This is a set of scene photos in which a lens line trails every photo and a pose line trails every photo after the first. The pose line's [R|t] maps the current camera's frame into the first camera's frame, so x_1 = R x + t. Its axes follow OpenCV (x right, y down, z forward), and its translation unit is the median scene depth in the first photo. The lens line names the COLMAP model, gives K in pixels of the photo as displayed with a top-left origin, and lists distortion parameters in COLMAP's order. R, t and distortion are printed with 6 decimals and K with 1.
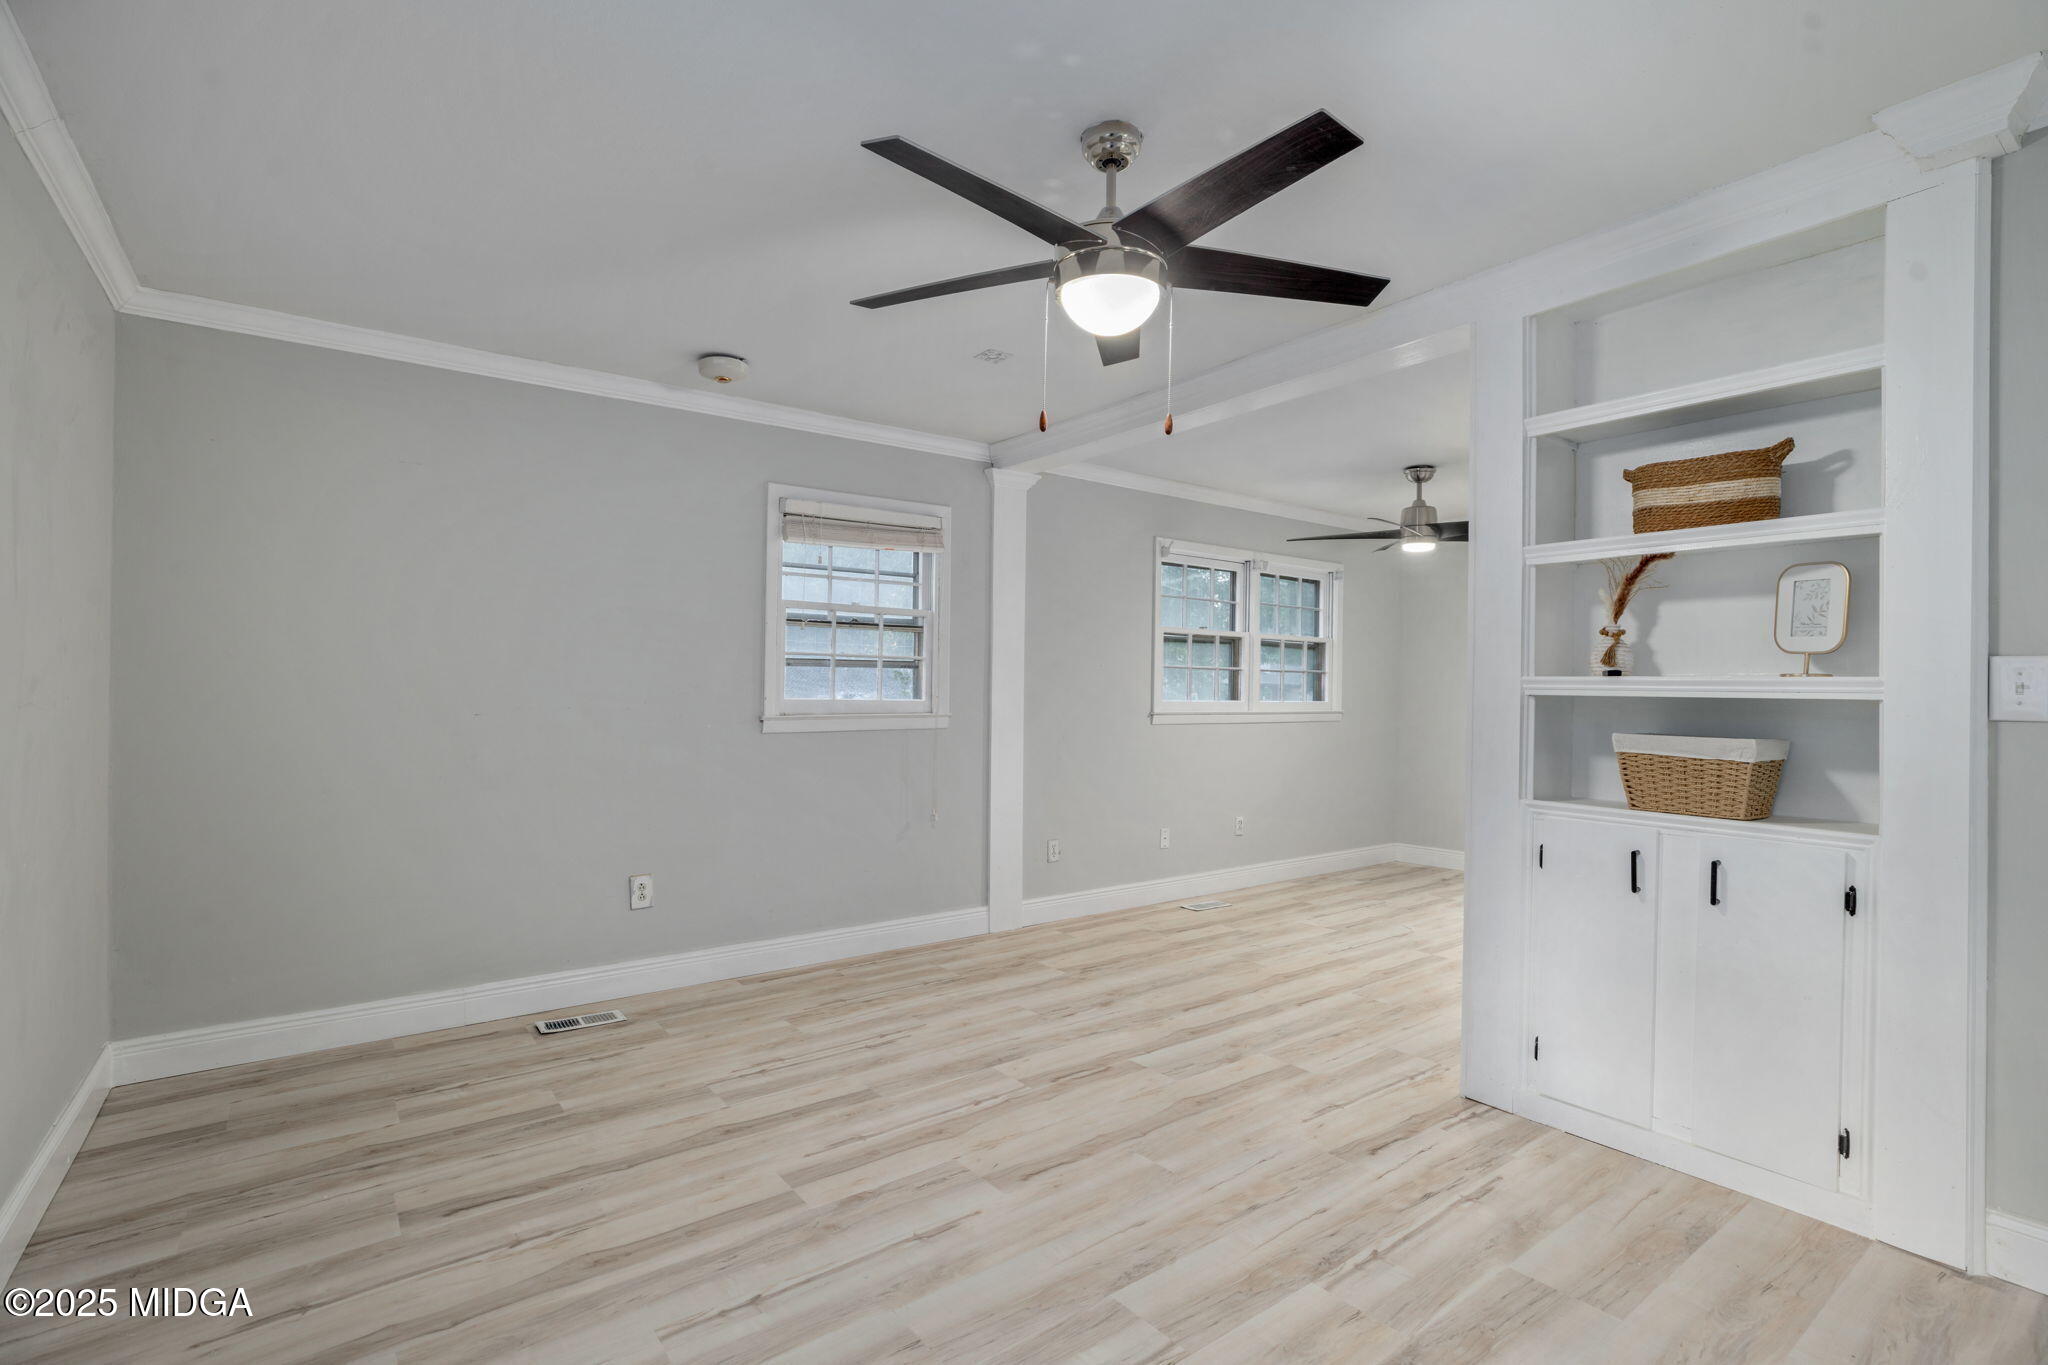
lens RADIAL K [[957.1, 0, 1027.2], [0, 957.1, 694.3], [0, 0, 1]] dist [-0.029777, 0.010273]
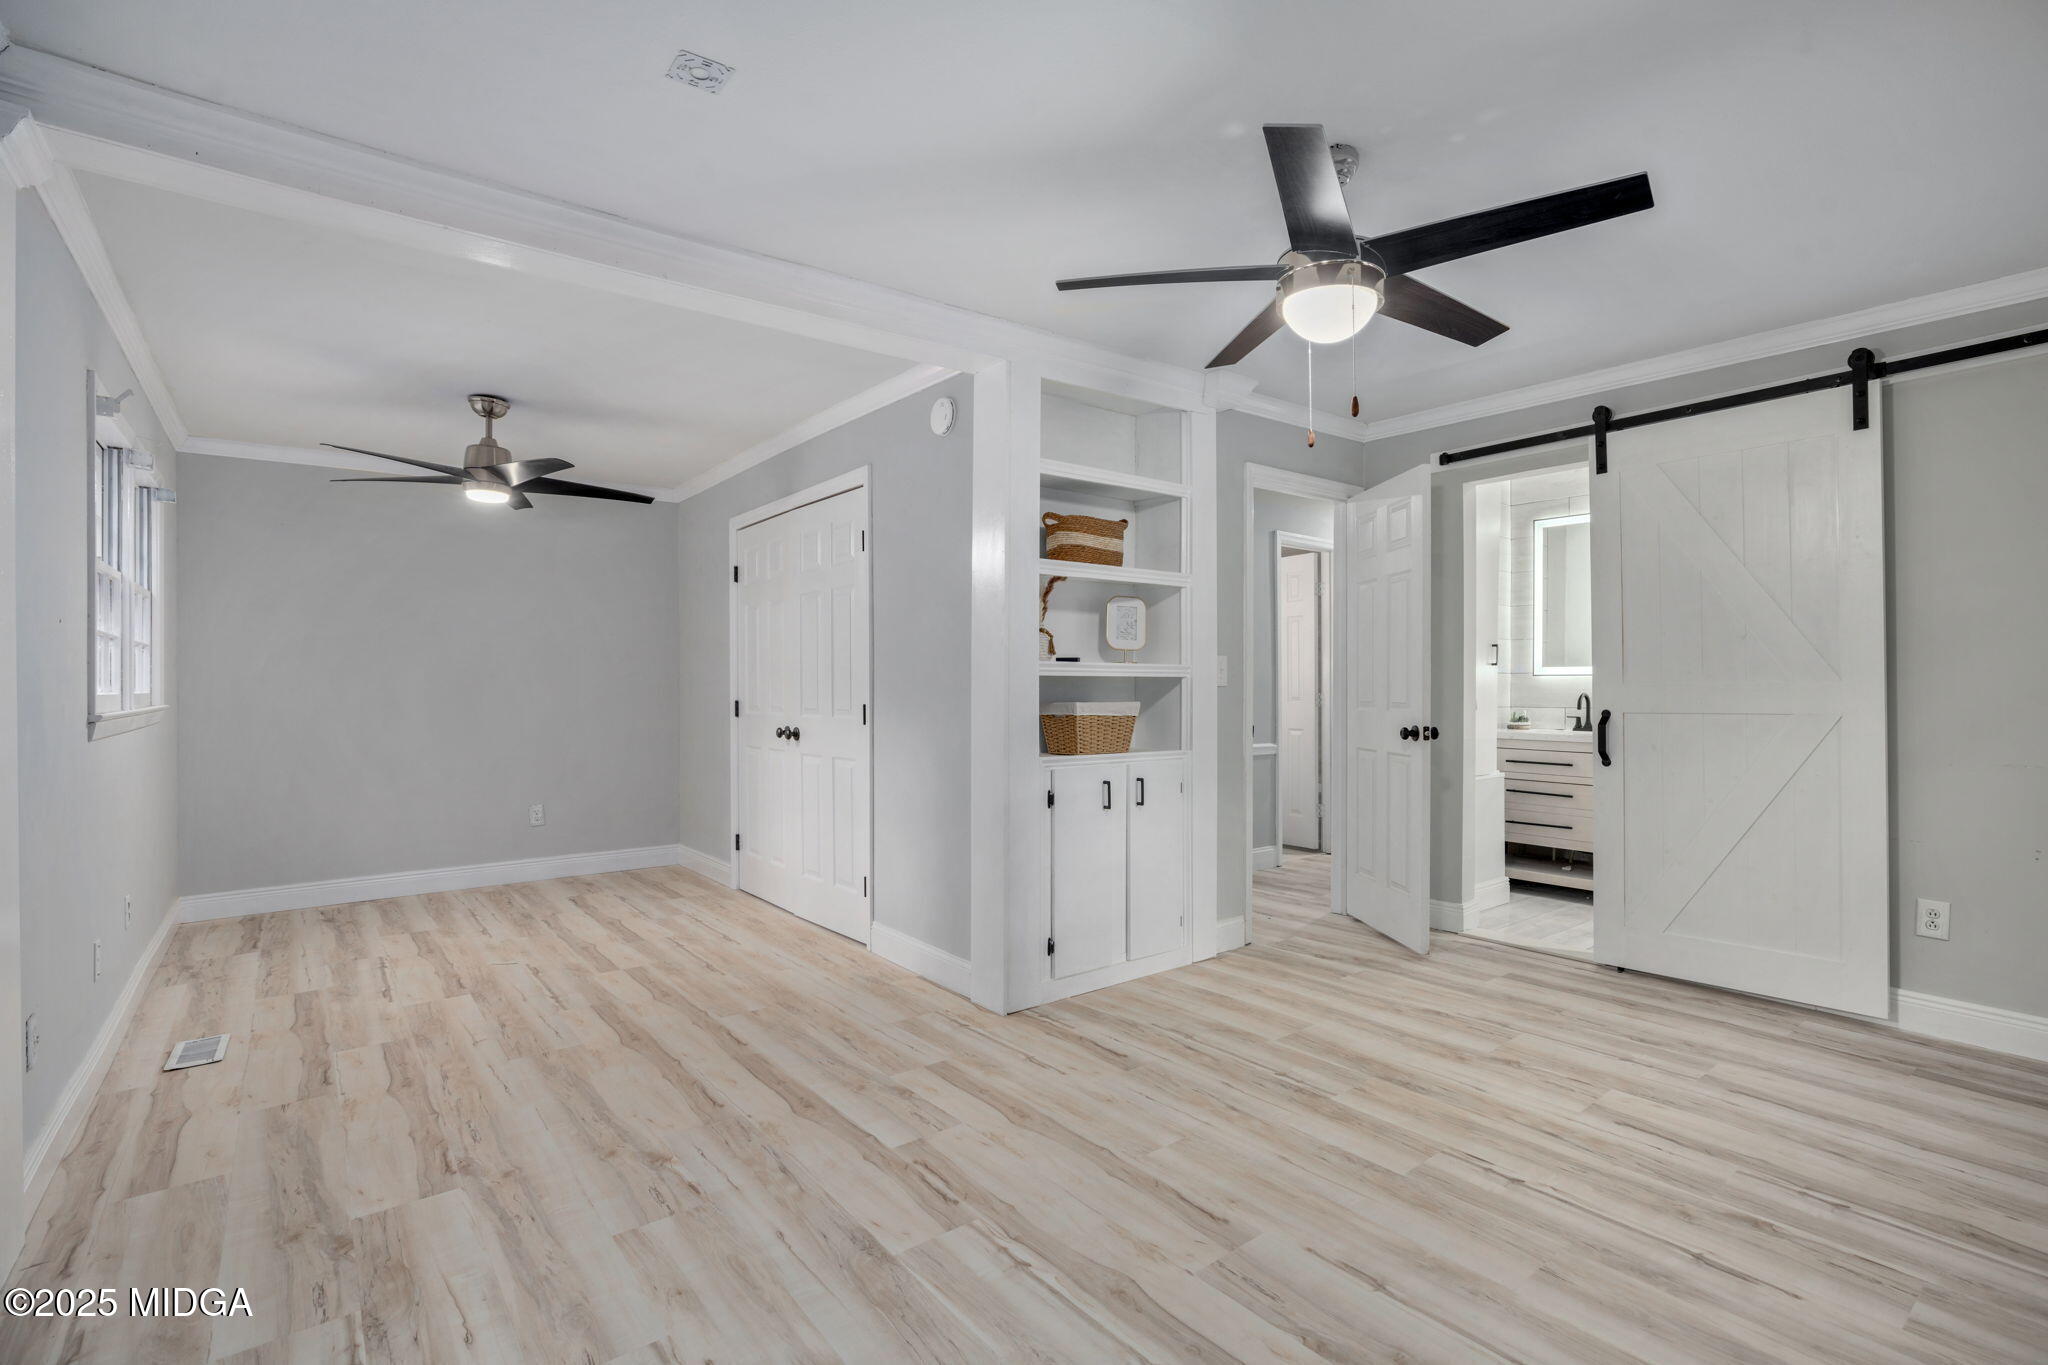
lens RADIAL K [[957.1, 0, 1032.4], [0, 957.1, 687.5], [0, 0, 1]] dist [-0.029777, 0.010273]
pose [[-0.018462, -0.014211, 0.999729, -0.629143], [0.005592, 0.999882, 0.014316, -0.000825], [-0.999814, 0.005854, -0.018381, 0.855920]]
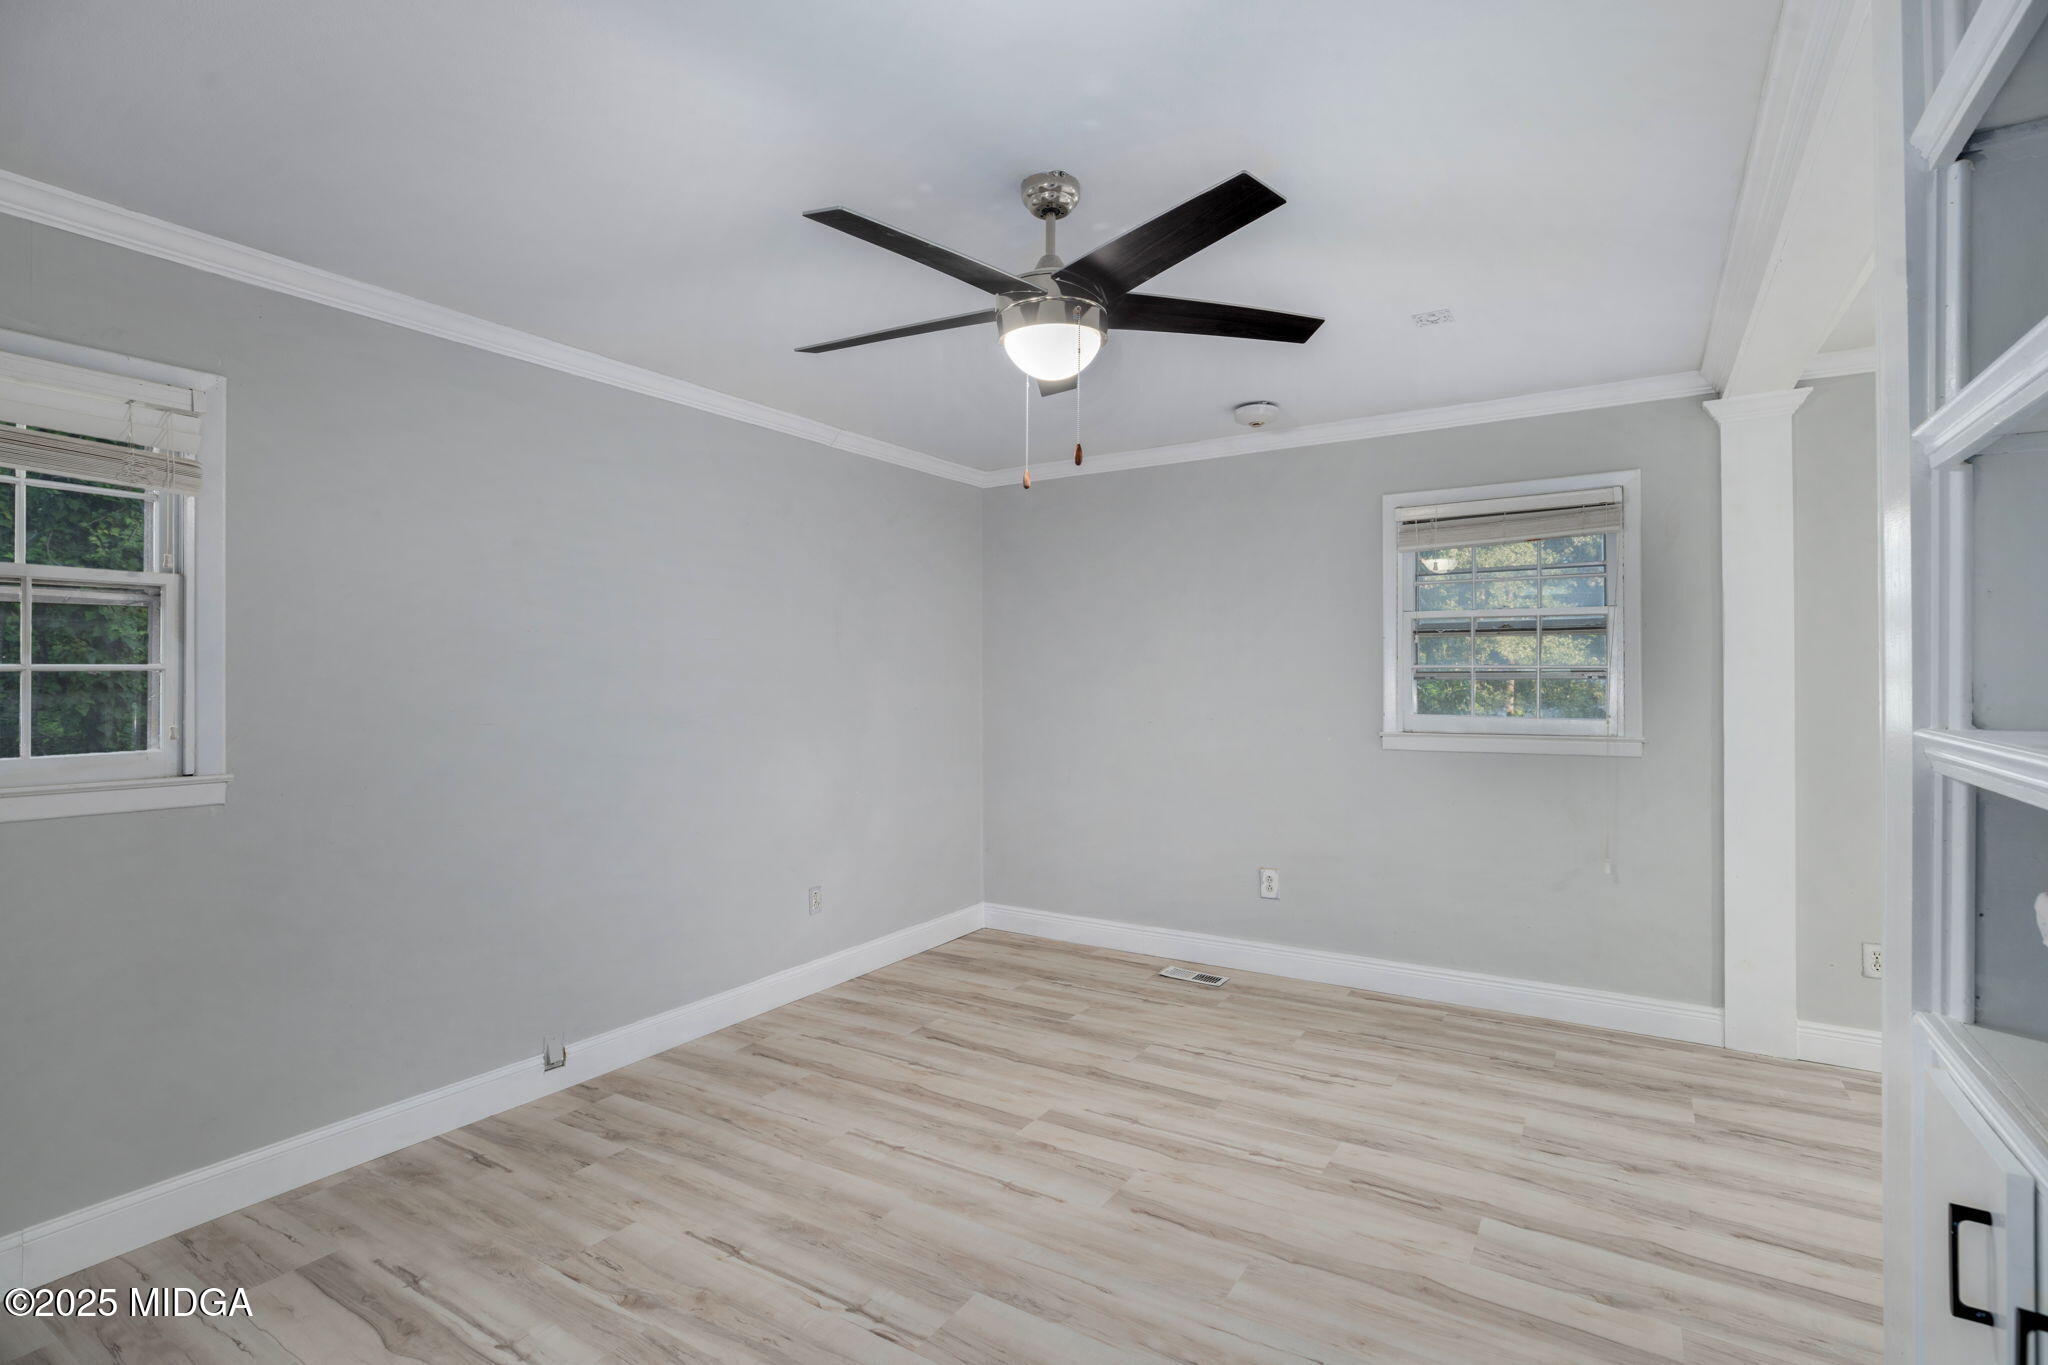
lens RADIAL K [[957.1, 0, 1027.6], [0, 957.1, 672.6], [0, 0, 1]] dist [-0.029777, 0.010273]
pose [[0.350475, -0.013497, -0.936475, 0.647707], [0.001850, 0.999904, -0.013718, -0.031871], [0.936570, 0.003075, 0.350467, 0.388245]]
